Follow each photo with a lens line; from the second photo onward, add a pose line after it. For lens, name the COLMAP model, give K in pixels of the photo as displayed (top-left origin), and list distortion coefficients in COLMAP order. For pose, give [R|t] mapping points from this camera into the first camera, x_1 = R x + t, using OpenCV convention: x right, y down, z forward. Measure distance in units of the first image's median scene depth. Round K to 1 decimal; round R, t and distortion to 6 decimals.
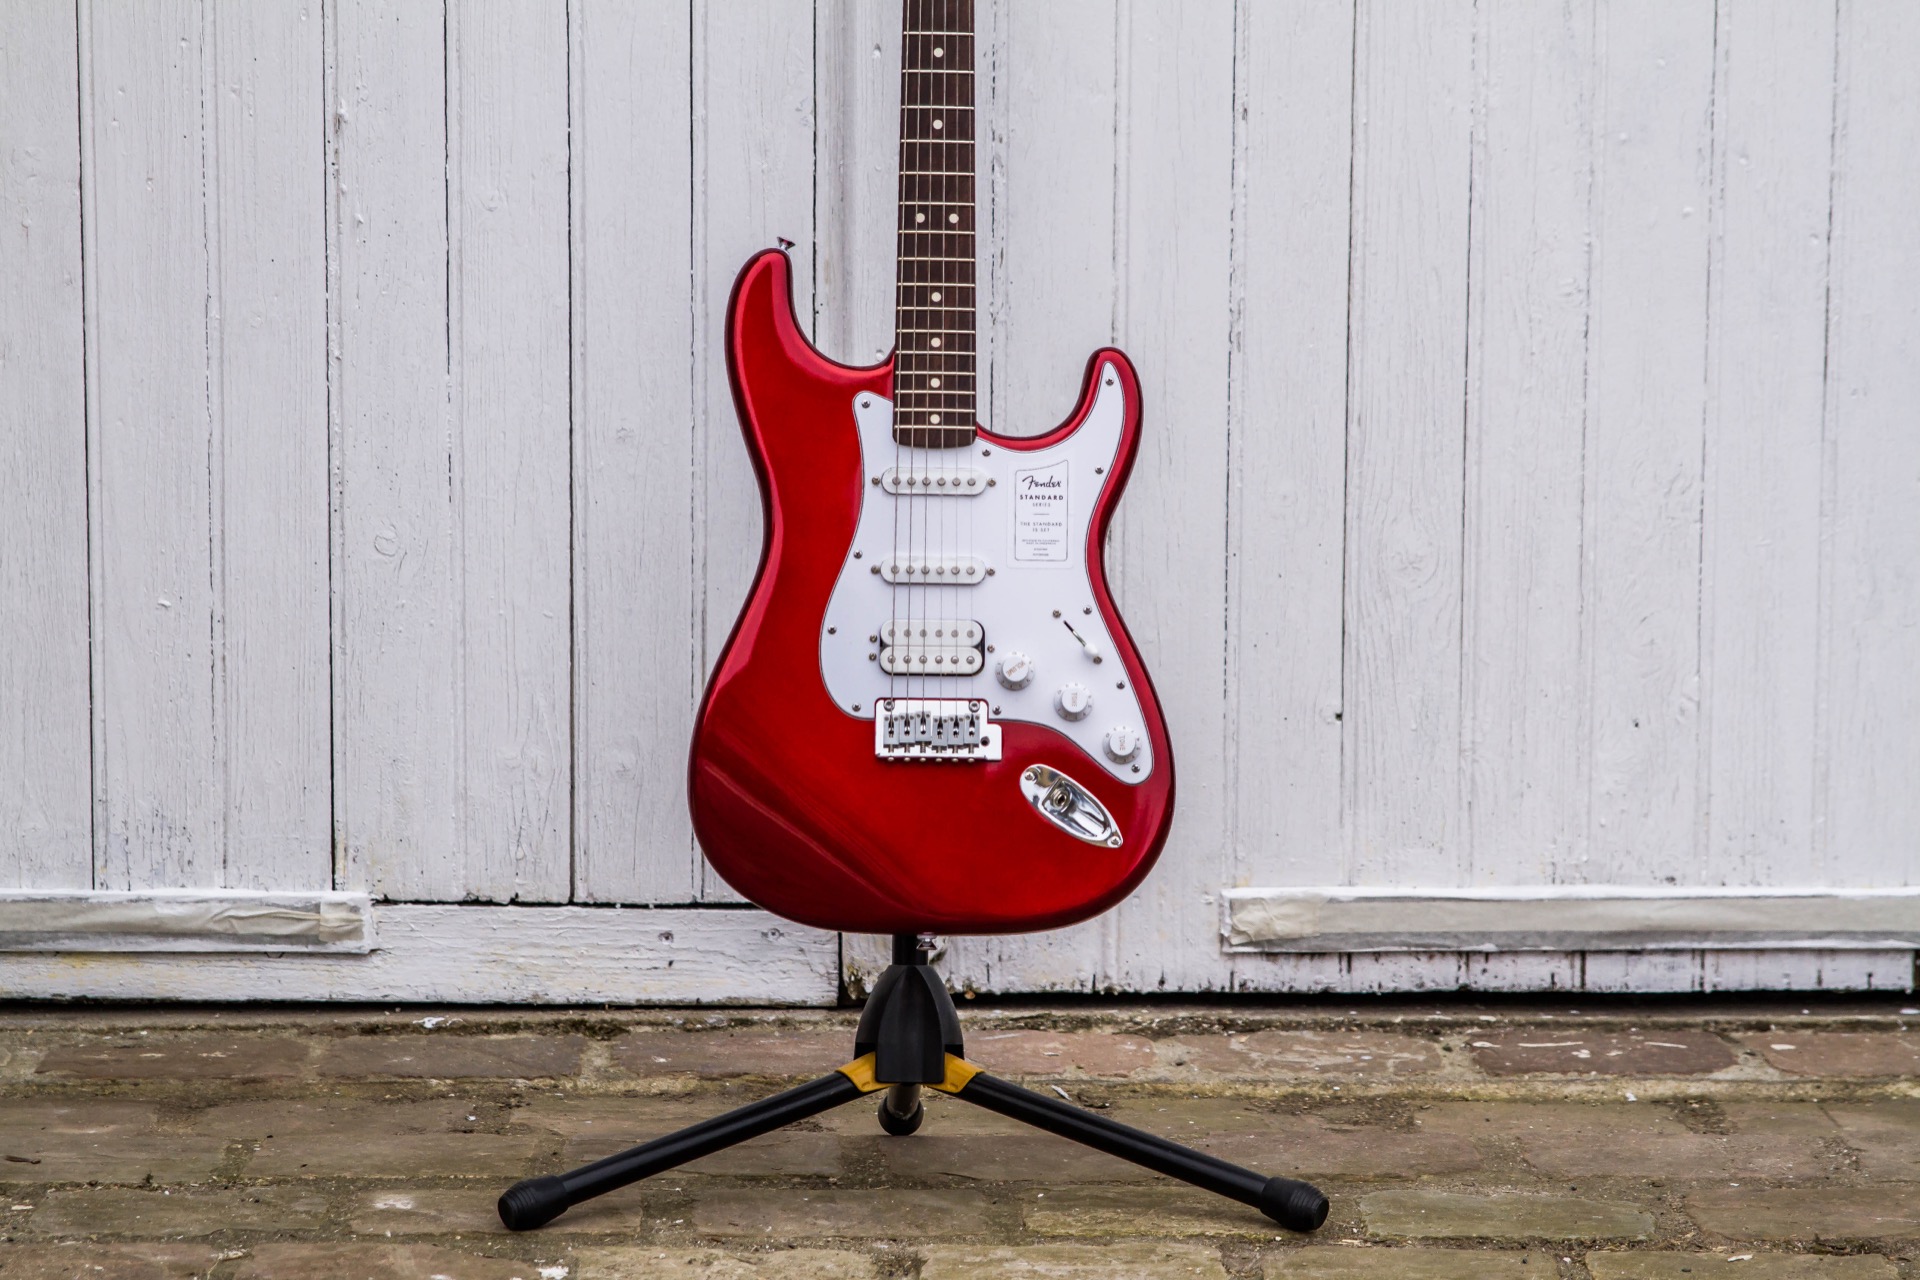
lens RADIAL K [[5882.6, 0, 958.0], [0, 5882.6, 645.5], [0, 0, 1]] dist [0.314614, 0.000000]
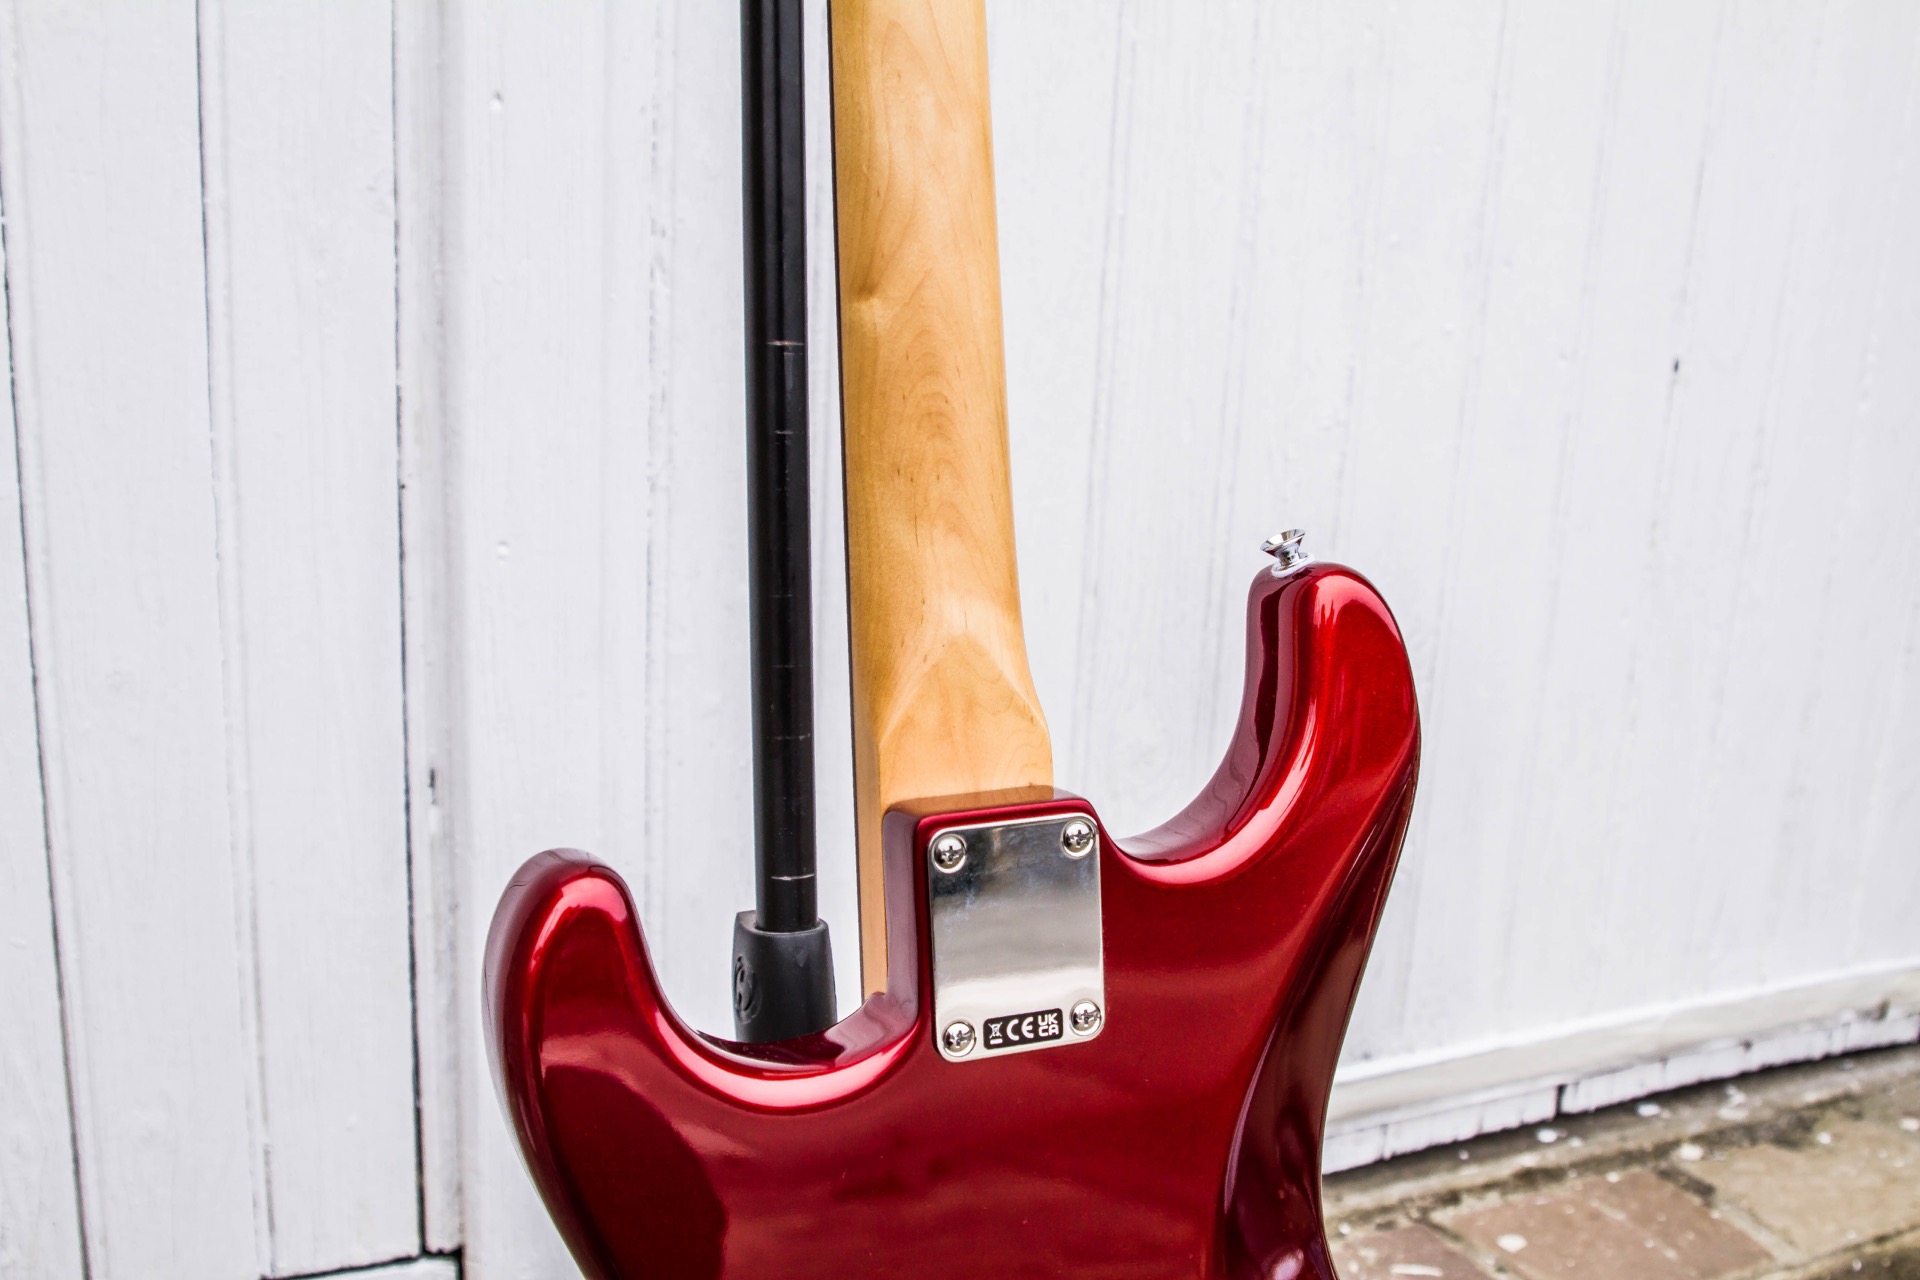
lens RADIAL K [[2077.9, 0, 953.2], [0, 2077.9, 641.4], [0, 0, 1]] dist [-0.093607, 0.000000]
pose [[0.929246, -0.062041, 0.364216, -0.054305], [0.006542, 0.988409, 0.151675, -0.076492], [-0.369404, -0.138561, 0.918881, 0.771408]]
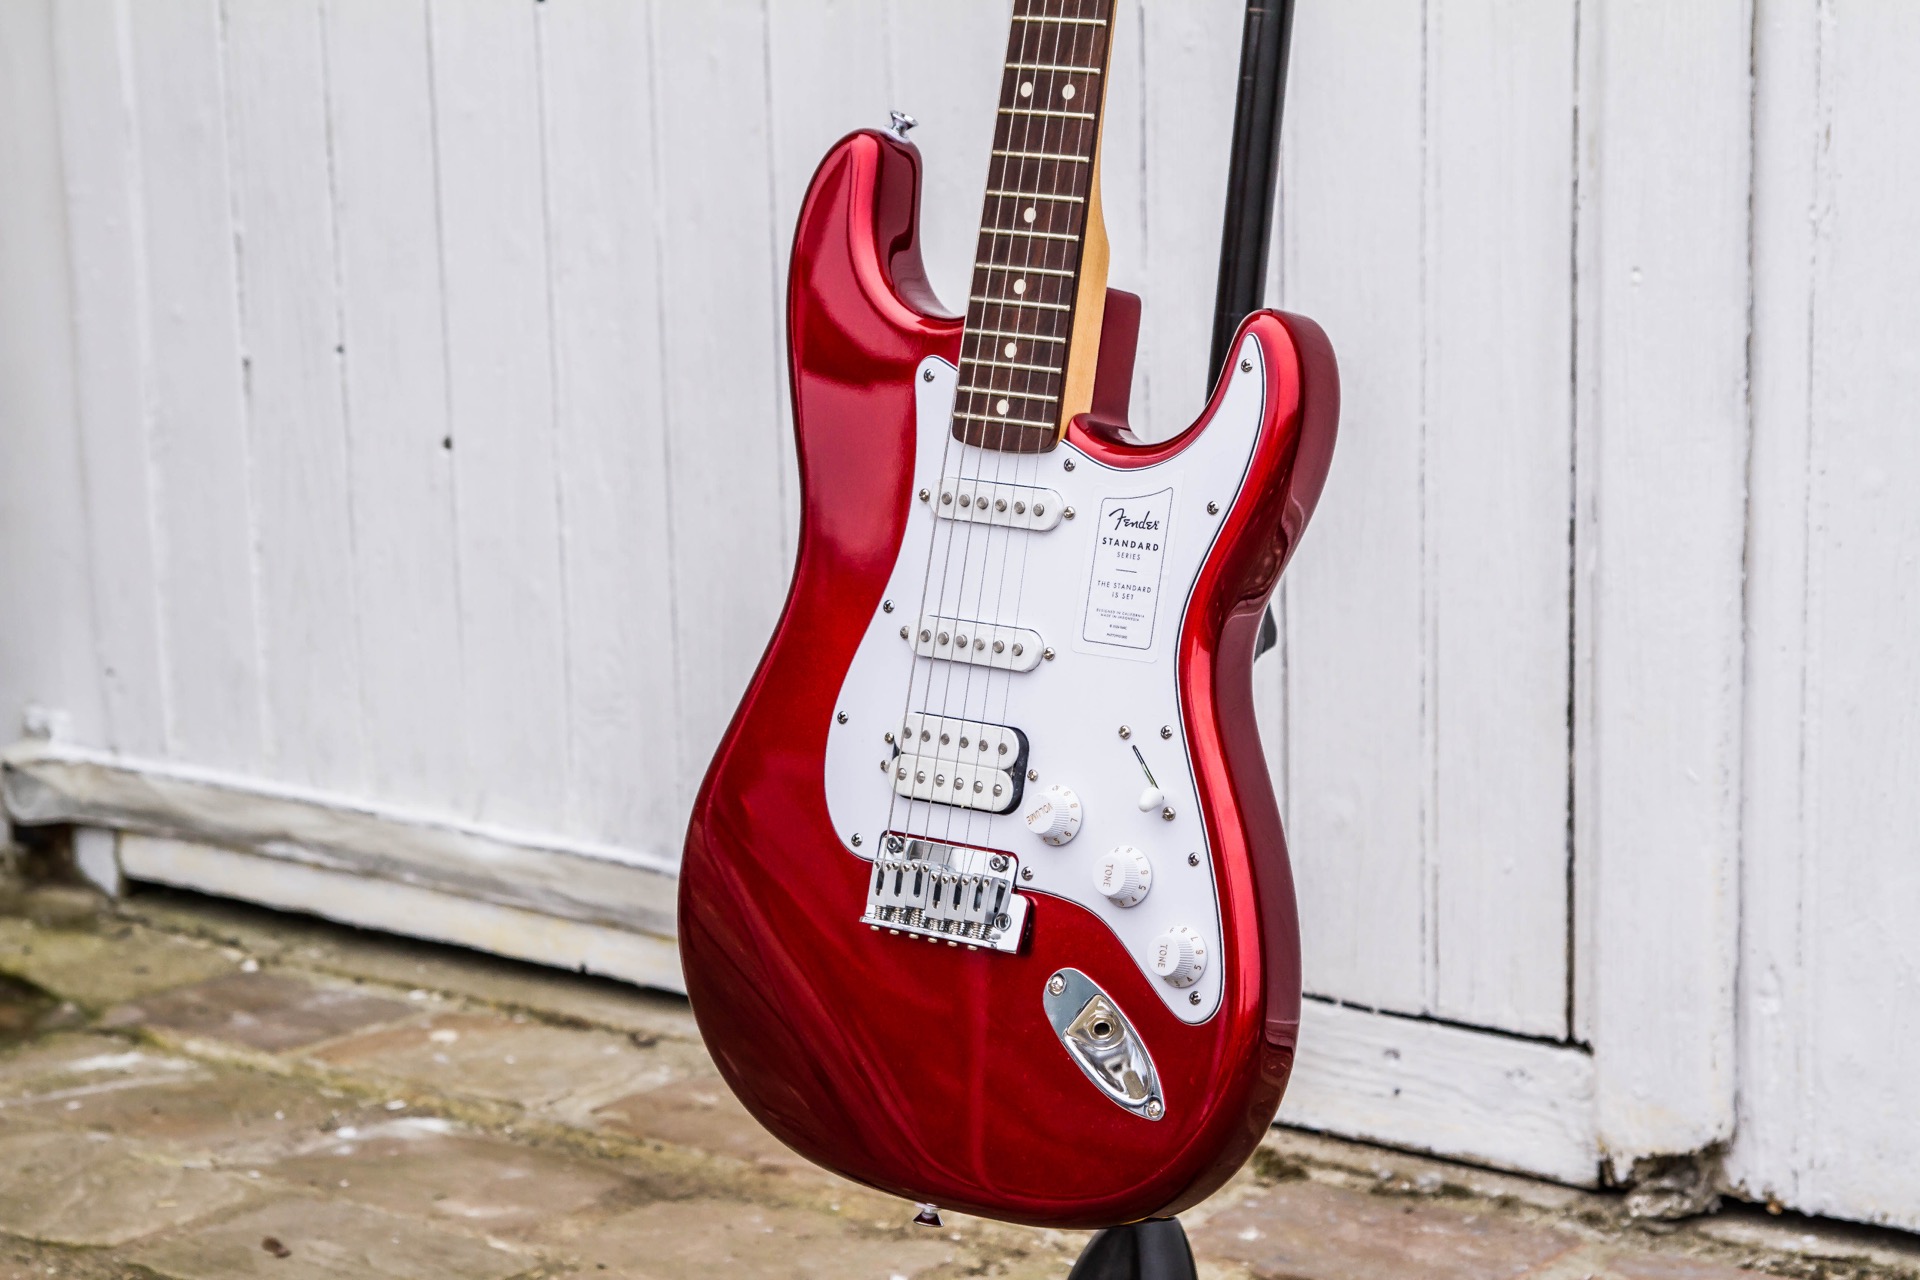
lens RADIAL K [[4730.2, 0, 954.9], [0, 4730.2, 621.9], [0, 0, 1]] dist [0.150333, 0.000000]
pose [[0.777076, 0.101380, -0.621189, 0.277746], [-0.063545, 0.994537, 0.082820, -0.050937], [0.626191, -0.024884, 0.779272, 0.528699]]
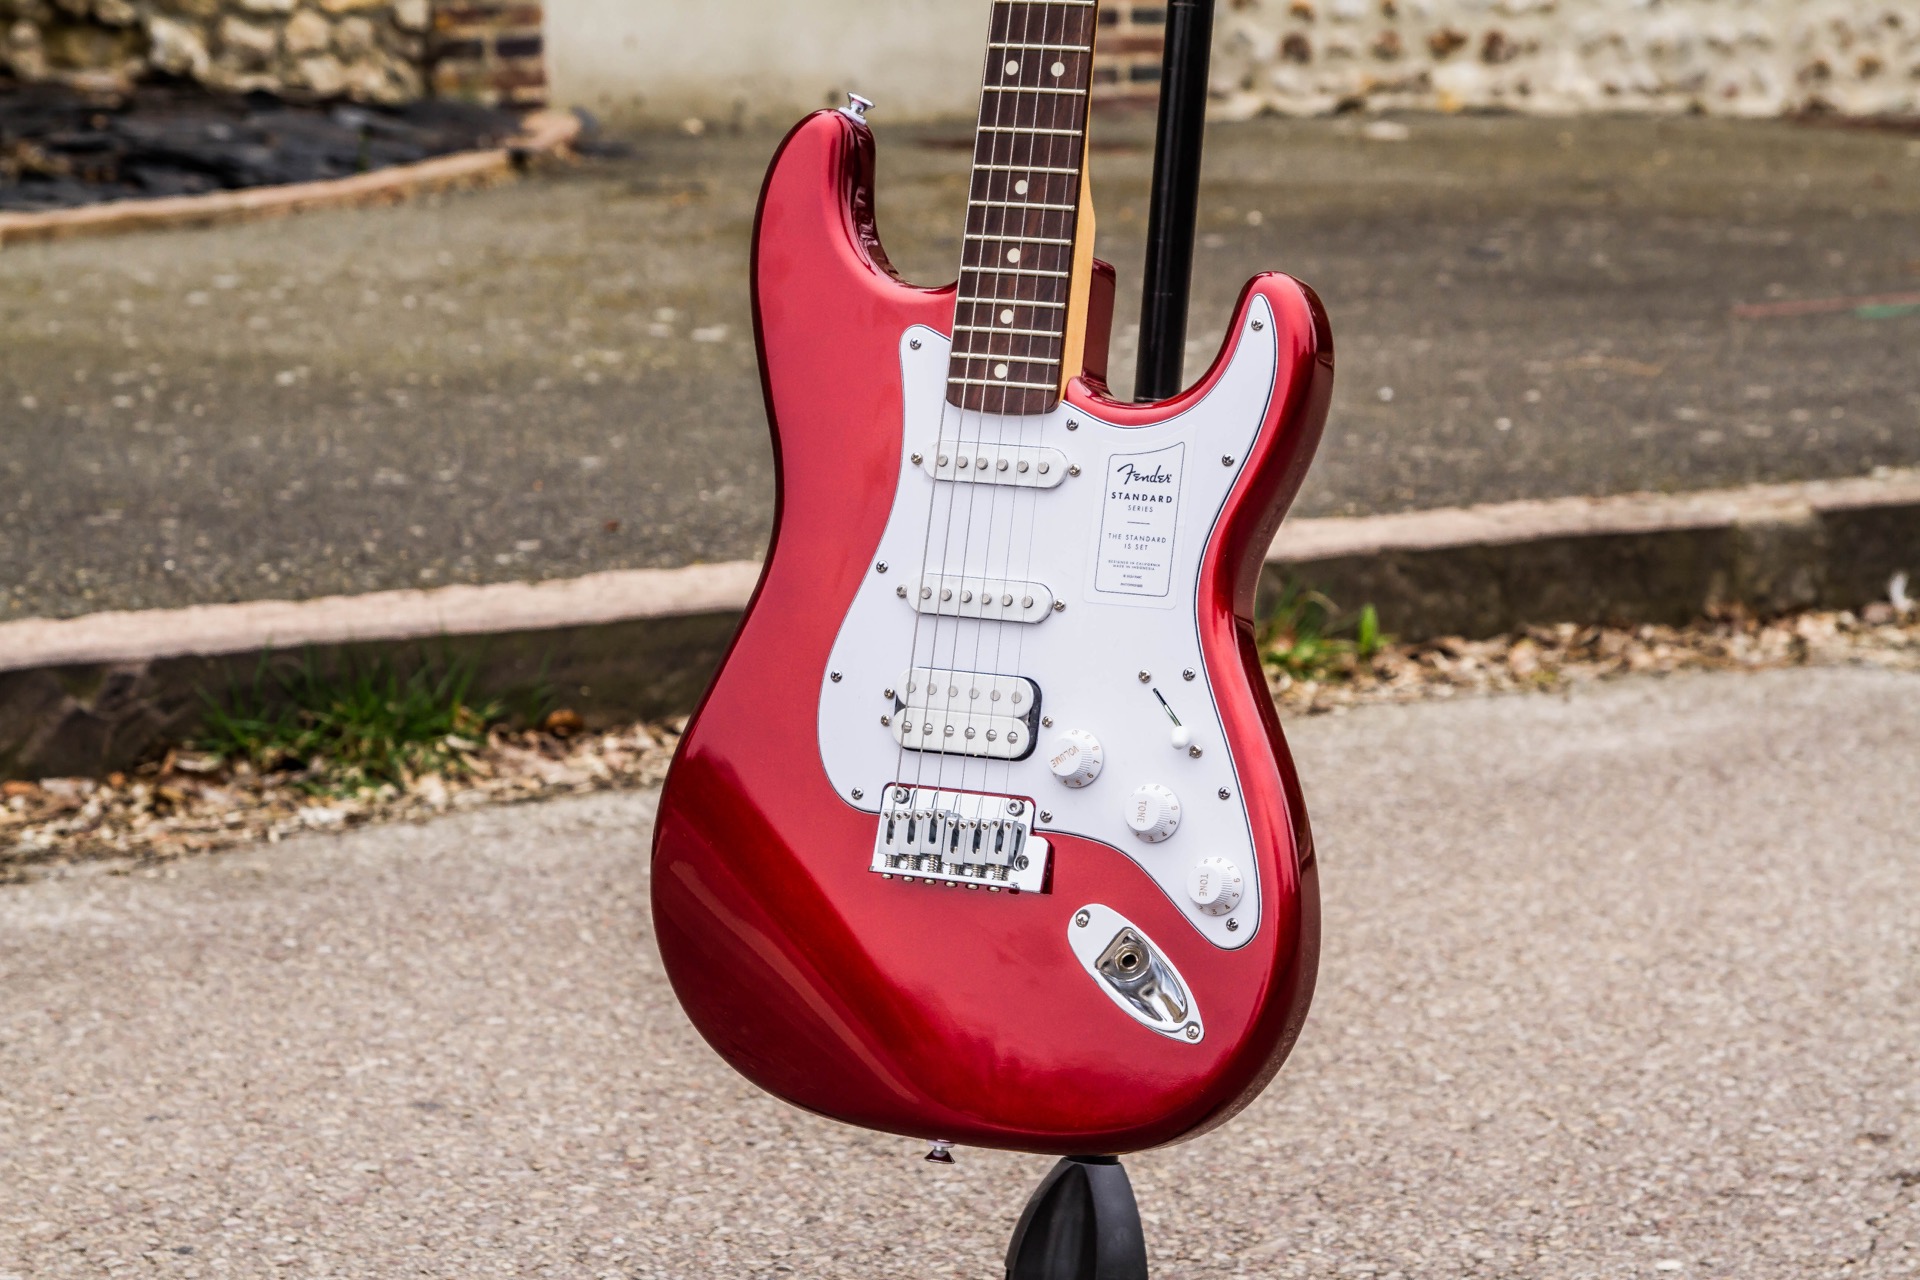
lens RADIAL K [[4730.2, 0, 958.9], [0, 4730.2, 640.3], [0, 0, 1]] dist [0.150333, 0.000000]
pose [[0.892727, 0.068994, -0.445285, 0.205870], [-0.053832, 0.997461, 0.046627, -0.029078], [0.447371, -0.017655, 0.894174, 0.460177]]
